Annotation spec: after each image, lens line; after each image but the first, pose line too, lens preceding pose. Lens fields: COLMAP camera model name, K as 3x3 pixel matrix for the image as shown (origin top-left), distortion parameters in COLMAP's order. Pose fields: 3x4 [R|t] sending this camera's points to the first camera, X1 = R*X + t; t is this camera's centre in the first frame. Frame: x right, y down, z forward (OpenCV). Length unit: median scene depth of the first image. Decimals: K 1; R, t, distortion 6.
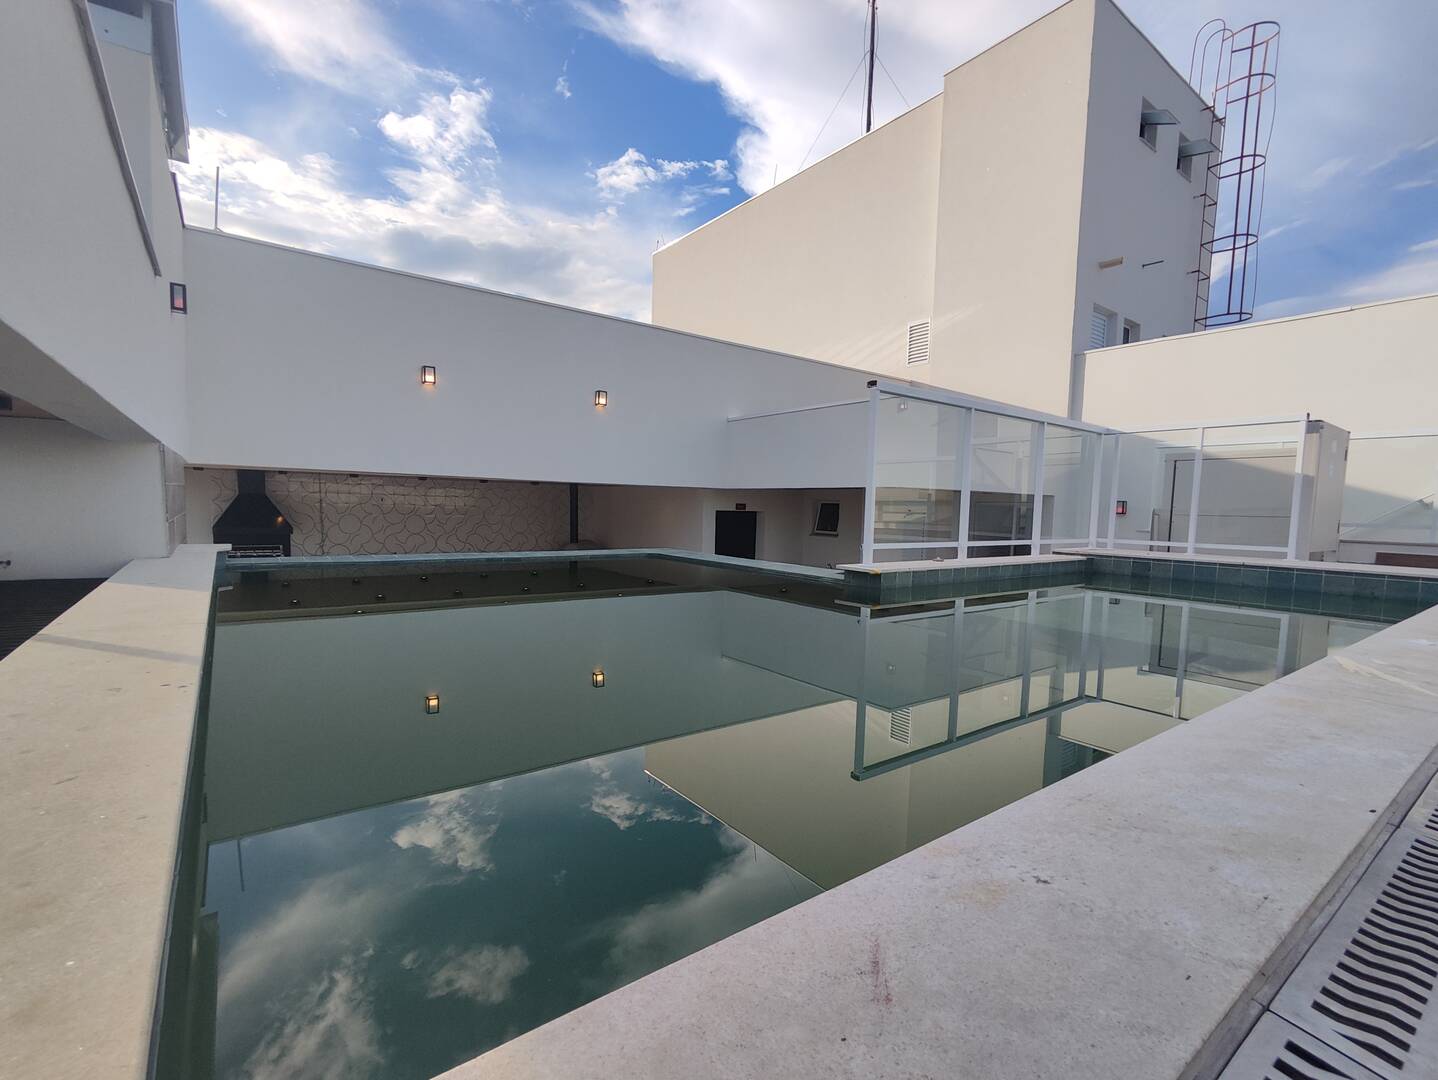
lens RADIAL K [[659.9, 0, 717.5], [0, 659.9, 545.0], [0, 0, 1]] dist [-0.000783, 0.005214]
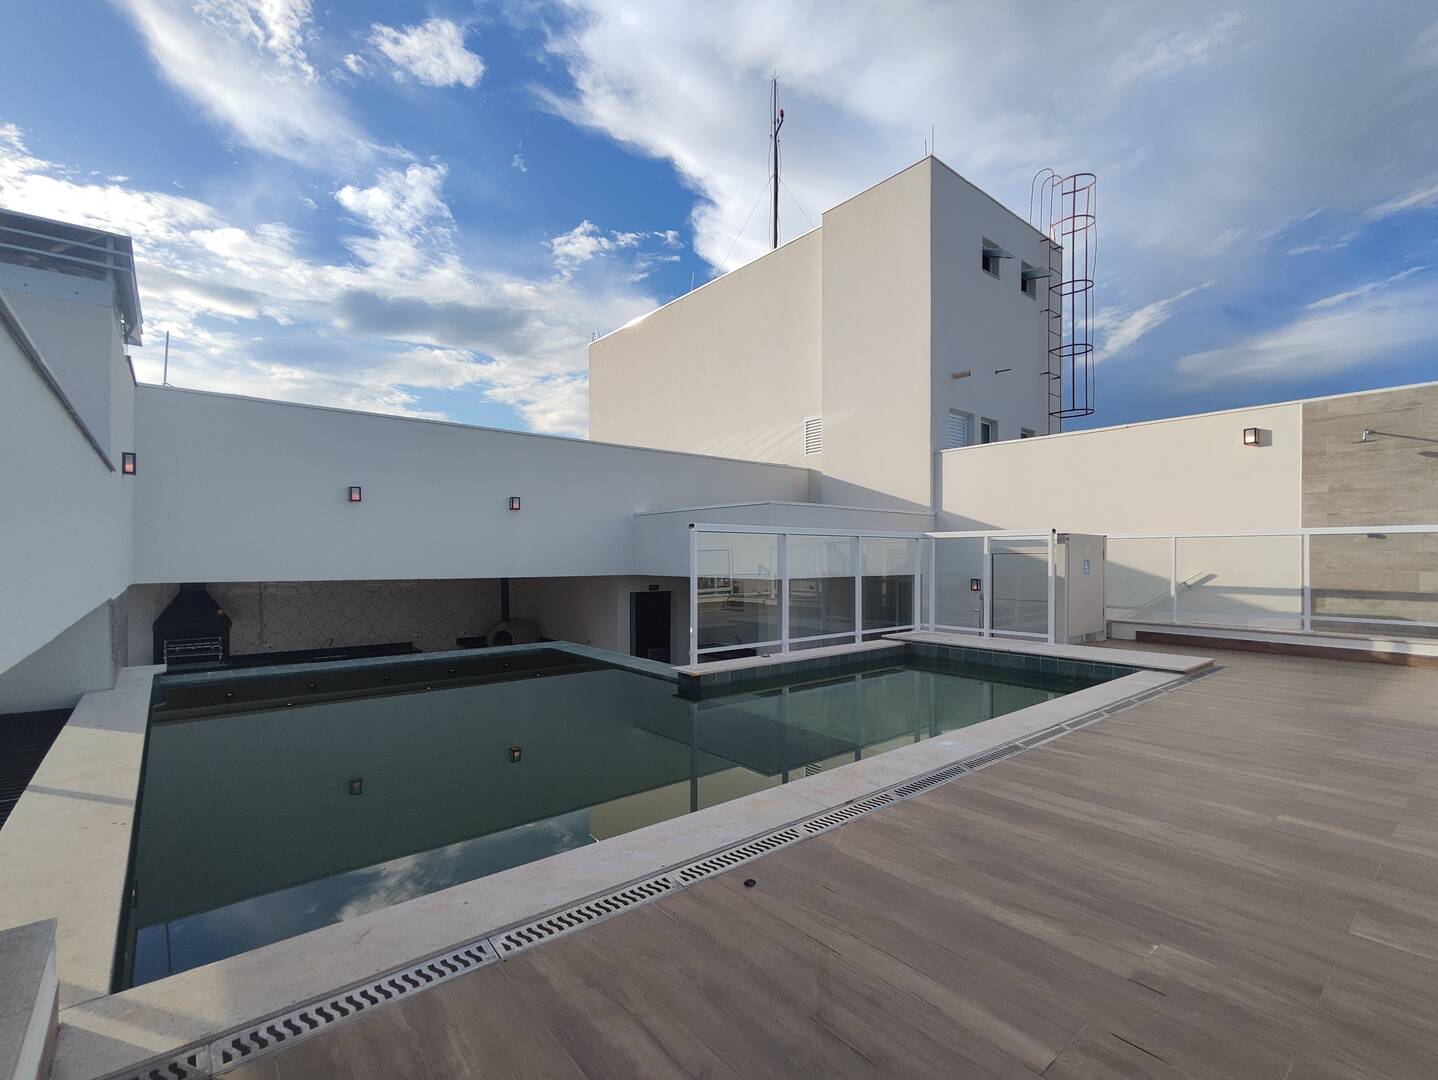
lens RADIAL K [[659.9, 0, 718.7], [0, 659.9, 550.4], [0, 0, 1]] dist [-0.000783, 0.005214]
pose [[0.998420, -0.020284, 0.052400, 0.063645], [0.023735, 0.997531, -0.066091, -0.032012], [-0.050930, 0.067231, 0.996437, -0.081124]]
